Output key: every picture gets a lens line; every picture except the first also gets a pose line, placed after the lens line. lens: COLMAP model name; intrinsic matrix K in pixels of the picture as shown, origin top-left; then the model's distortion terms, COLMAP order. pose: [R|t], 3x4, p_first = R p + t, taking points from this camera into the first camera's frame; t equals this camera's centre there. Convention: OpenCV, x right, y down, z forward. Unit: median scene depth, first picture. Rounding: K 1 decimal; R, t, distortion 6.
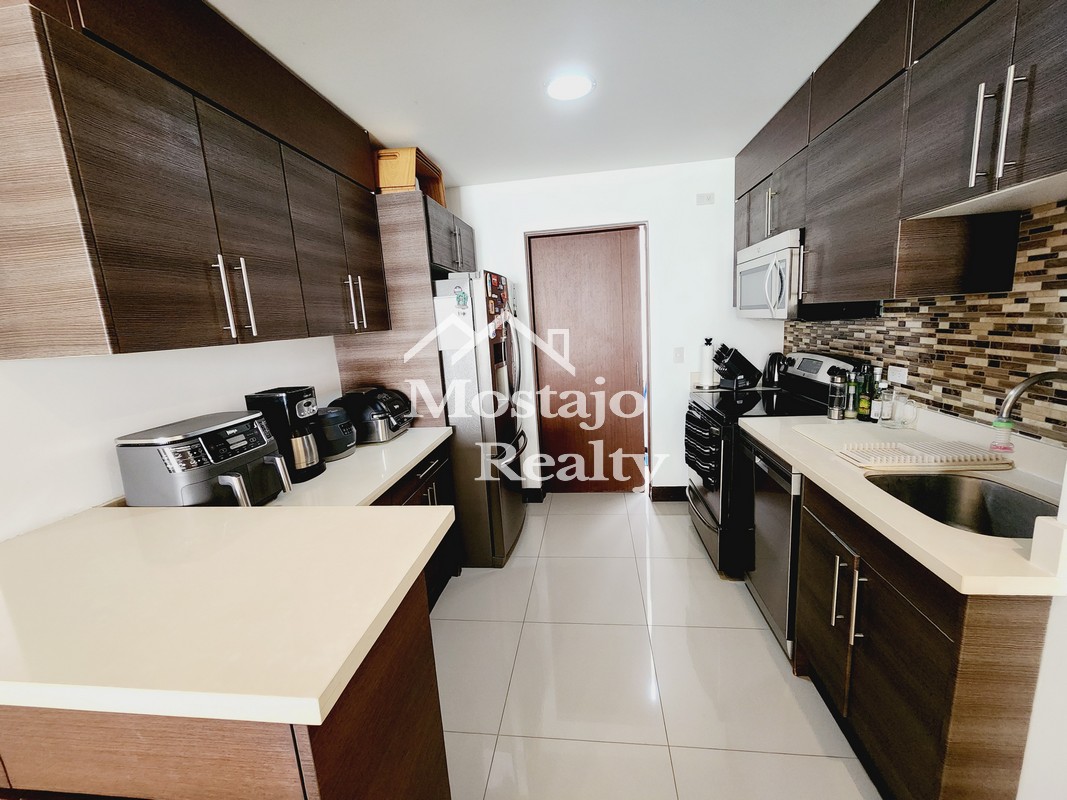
lens RADIAL K [[435.6, 0, 533.2], [0, 435.6, 400.2], [0, 0, 1]] dist [-0.000890, -0.001229]
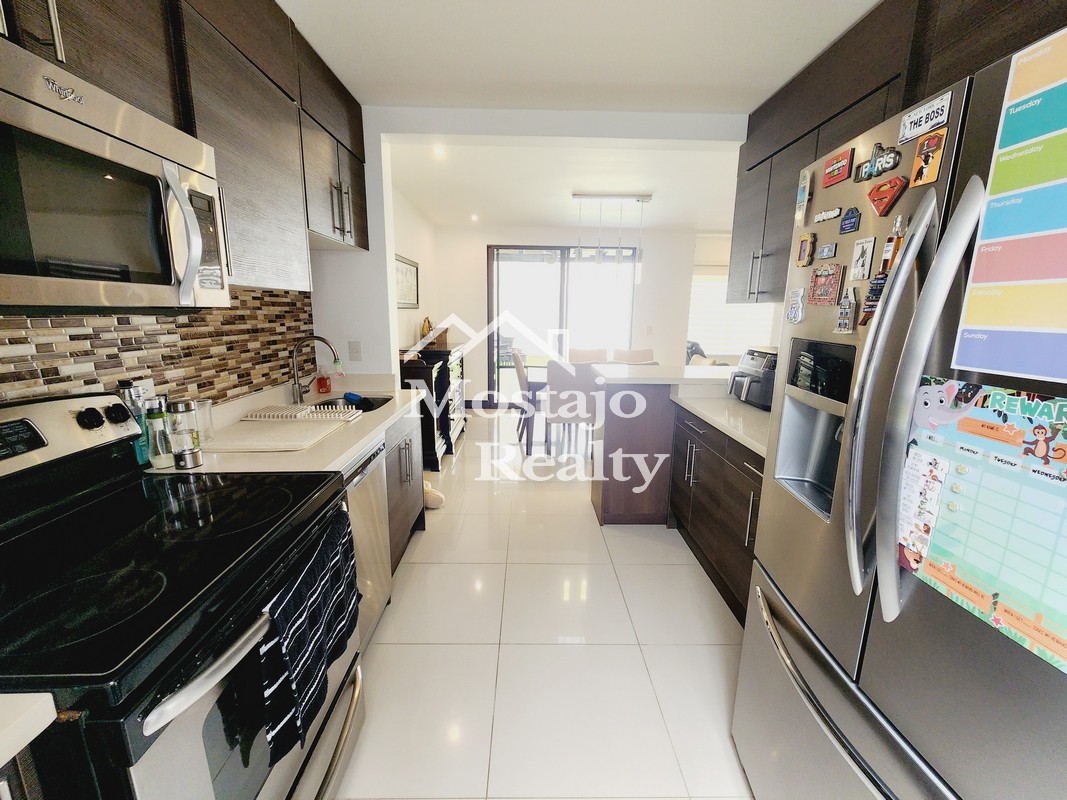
lens RADIAL K [[435.6, 0, 532.6], [0, 435.6, 399.6], [0, 0, 1]] dist [-0.000890, -0.001229]
pose [[-0.989032, 0.042799, -0.141367, 0.363667], [-0.014958, 0.923153, 0.384141, -0.397442], [0.146944, 0.382042, -0.912388, 2.106072]]
